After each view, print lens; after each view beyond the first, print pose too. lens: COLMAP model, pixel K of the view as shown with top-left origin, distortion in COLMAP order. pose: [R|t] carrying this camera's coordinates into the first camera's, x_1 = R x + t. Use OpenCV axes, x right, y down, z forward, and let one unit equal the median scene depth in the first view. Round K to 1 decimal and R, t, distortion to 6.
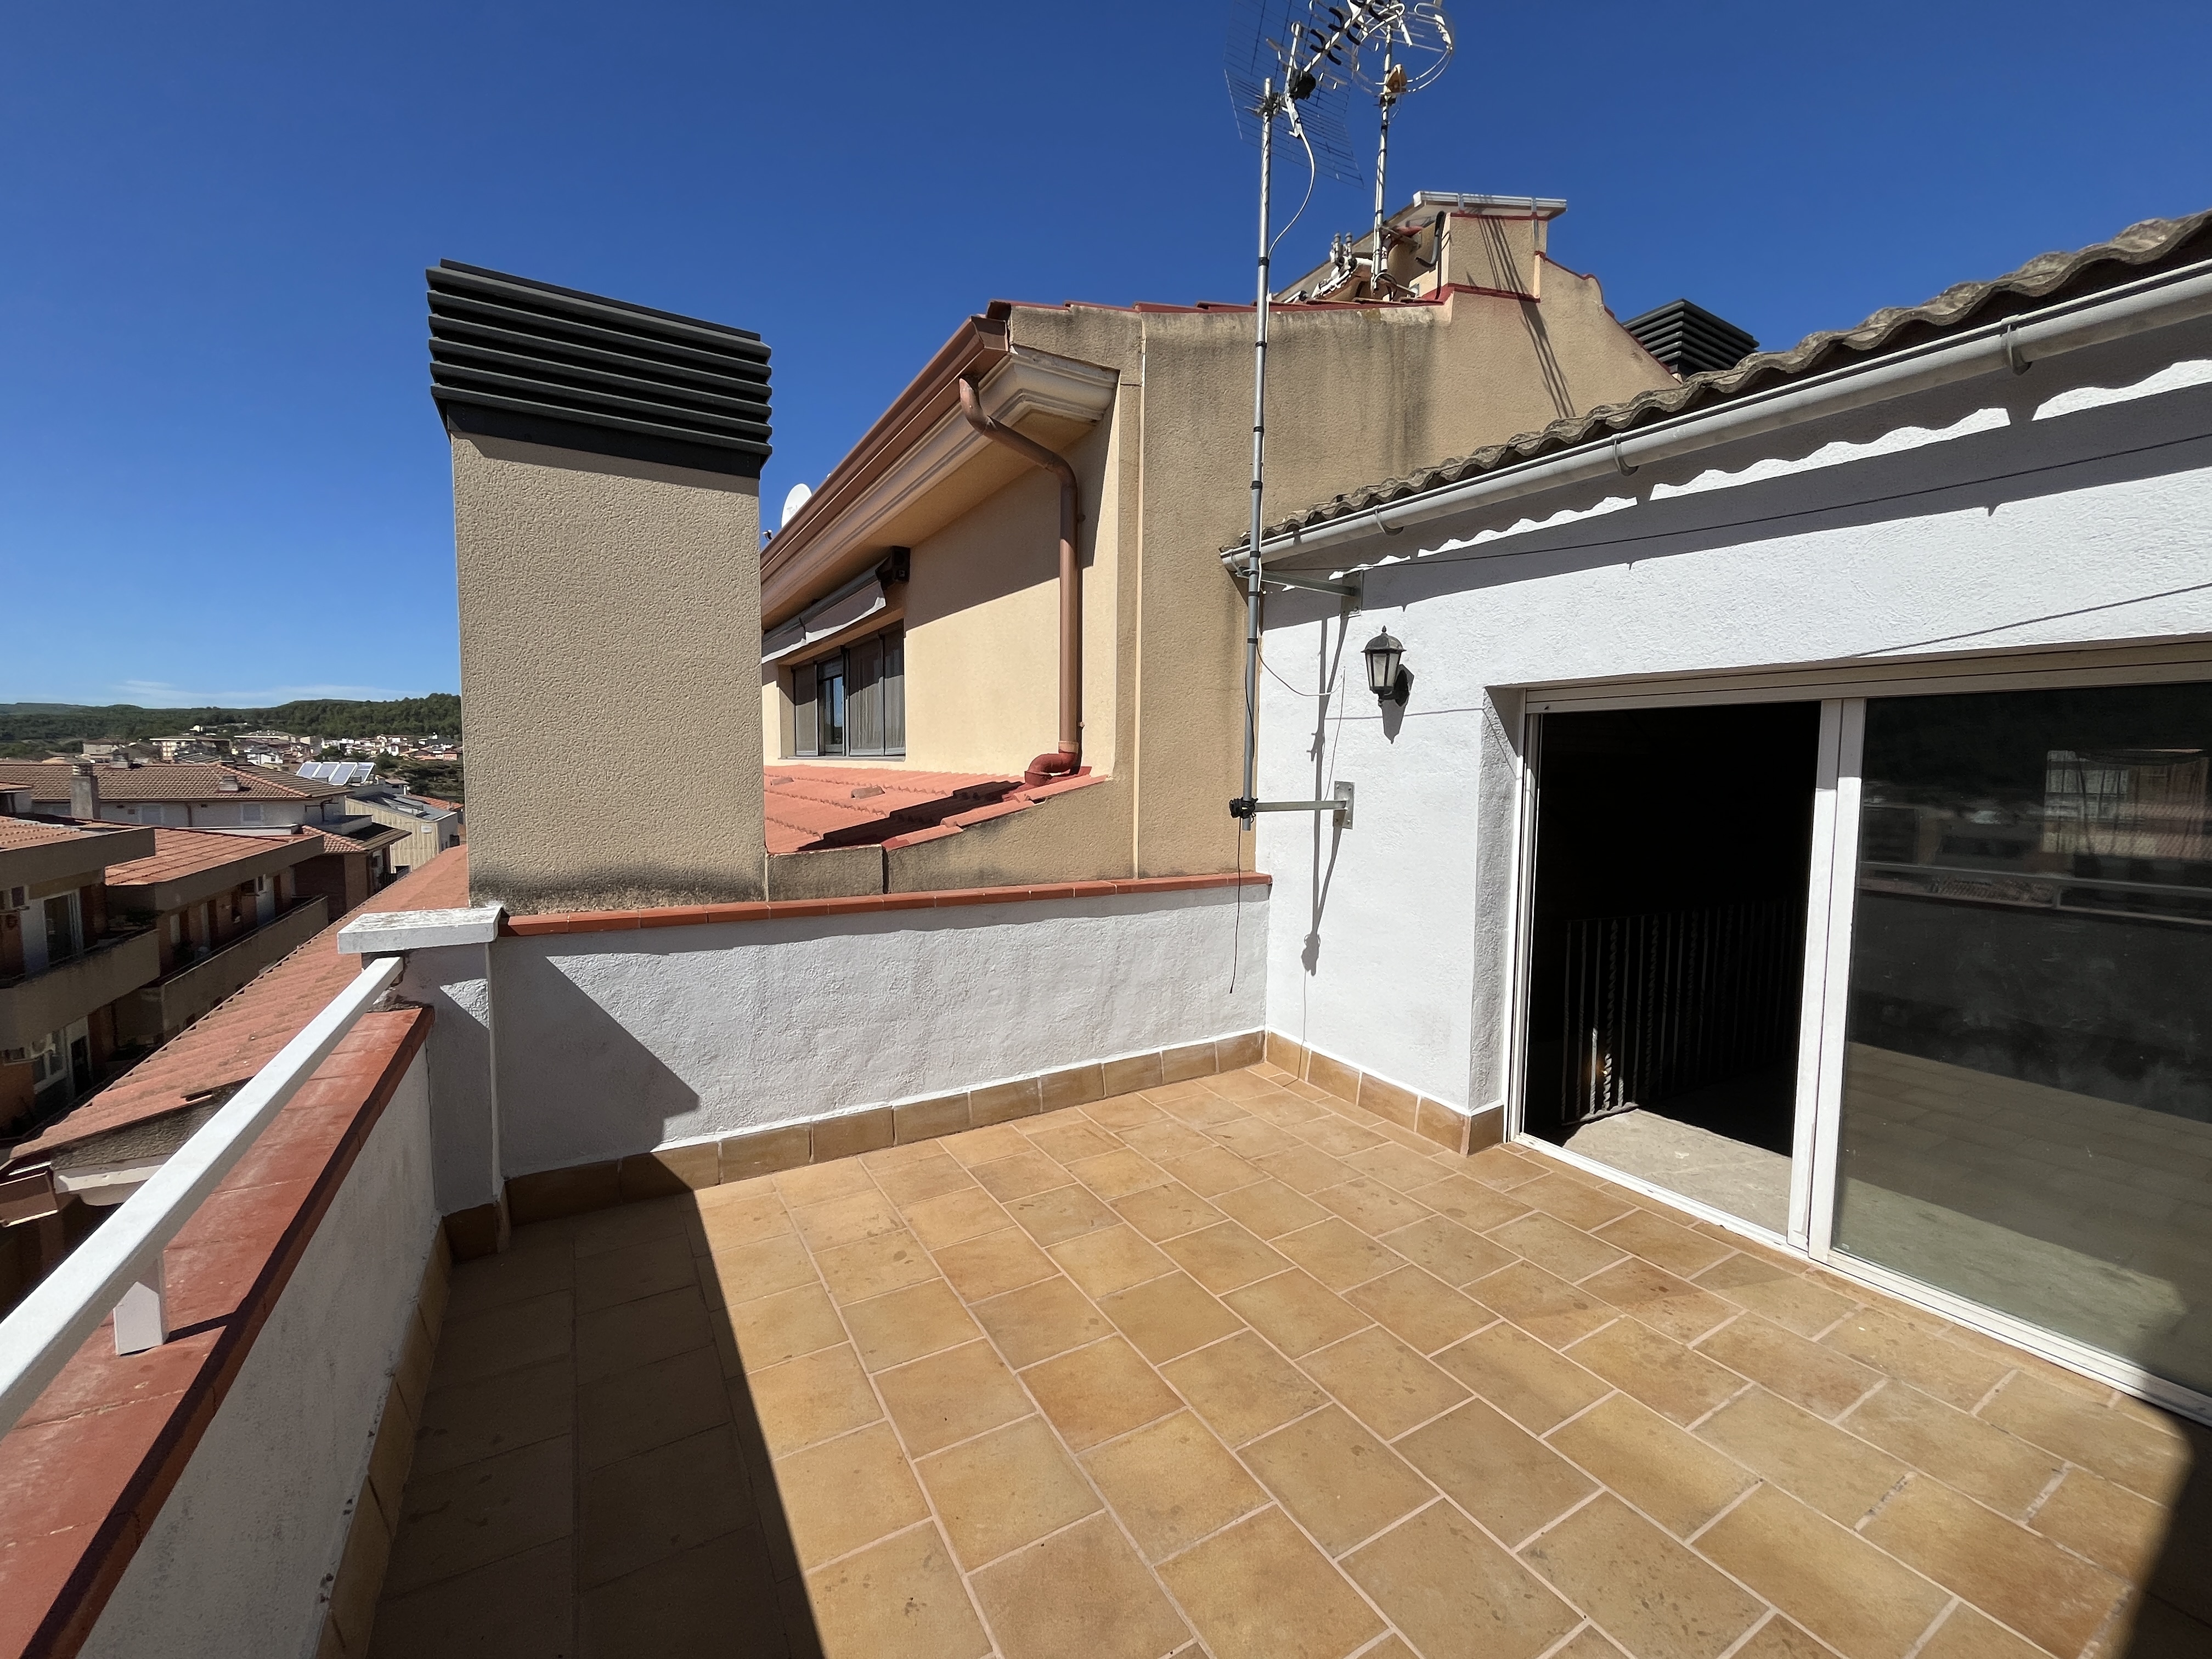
lens RADIAL K [[897.0, 0, 1104.4], [0, 897.0, 828.4], [0, 0, 1]] dist [-0.003382, 0.000404]
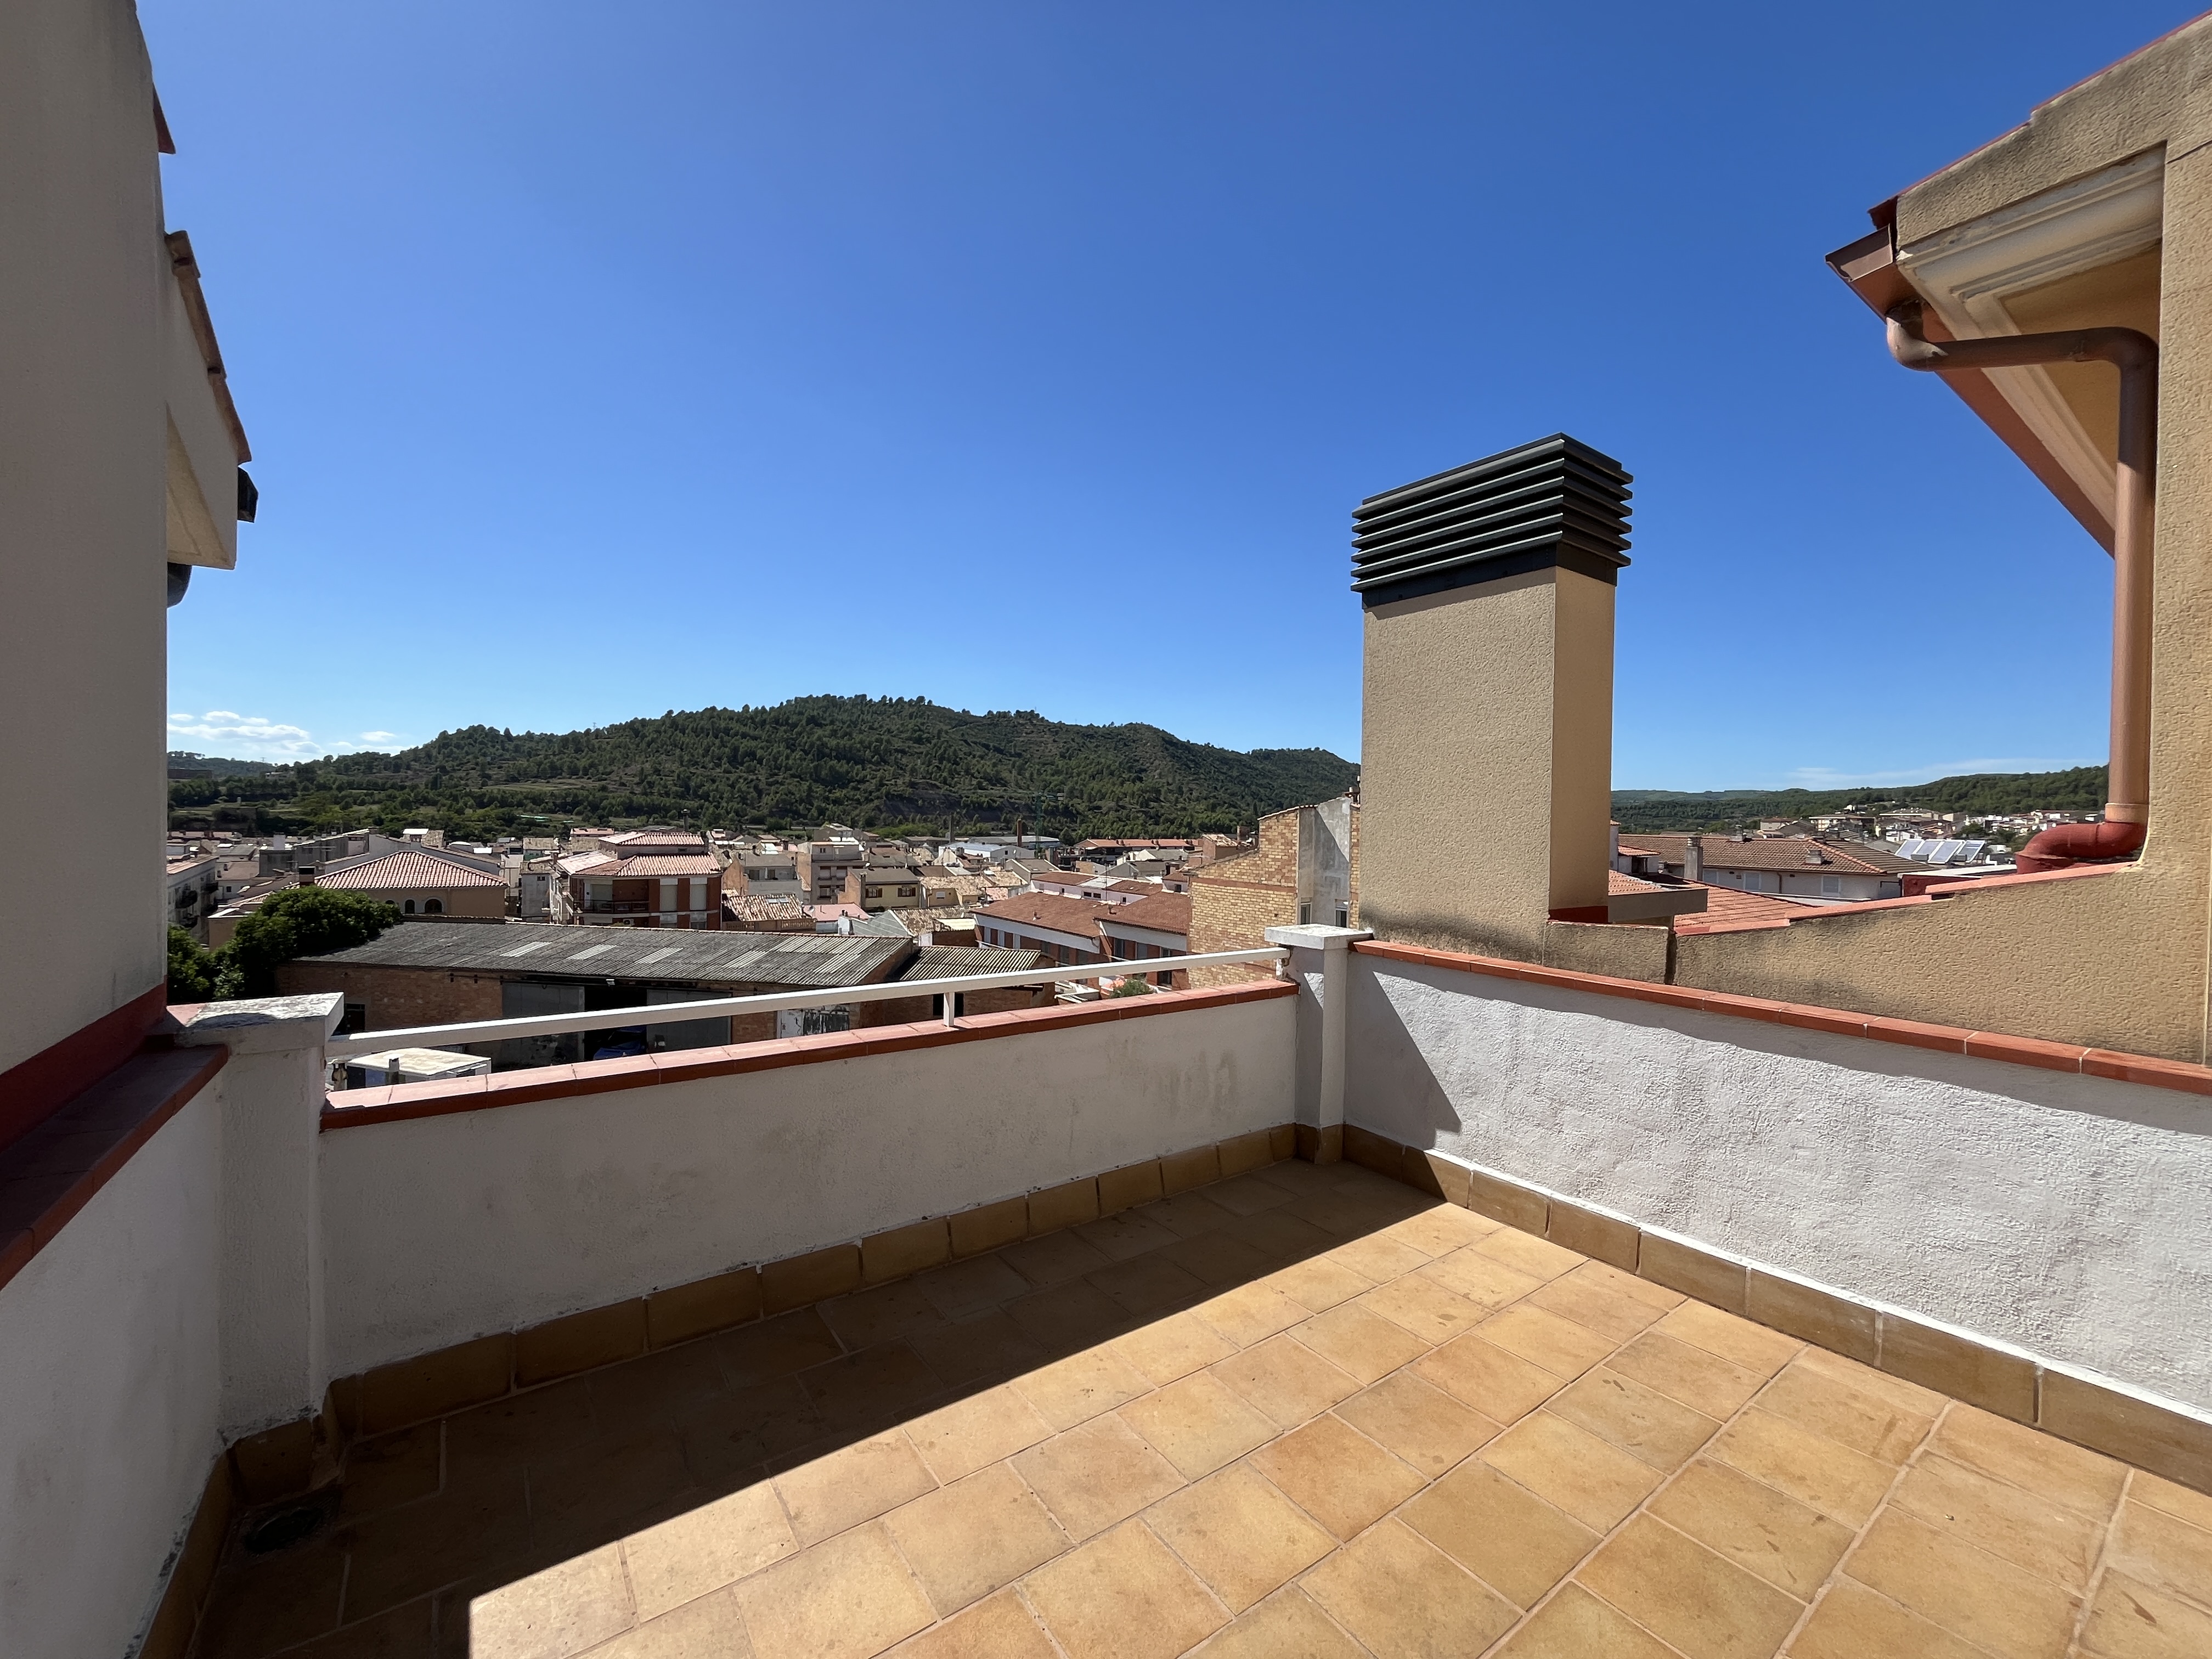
lens RADIAL K [[897.0, 0, 1104.3], [0, 897.0, 828.2], [0, 0, 1]] dist [-0.003382, 0.000404]
pose [[0.087000, 0.001827, -0.996207, 0.605557], [-0.087773, 0.996123, -0.005839, -0.026669], [0.992334, 0.087948, 0.086823, 0.390924]]
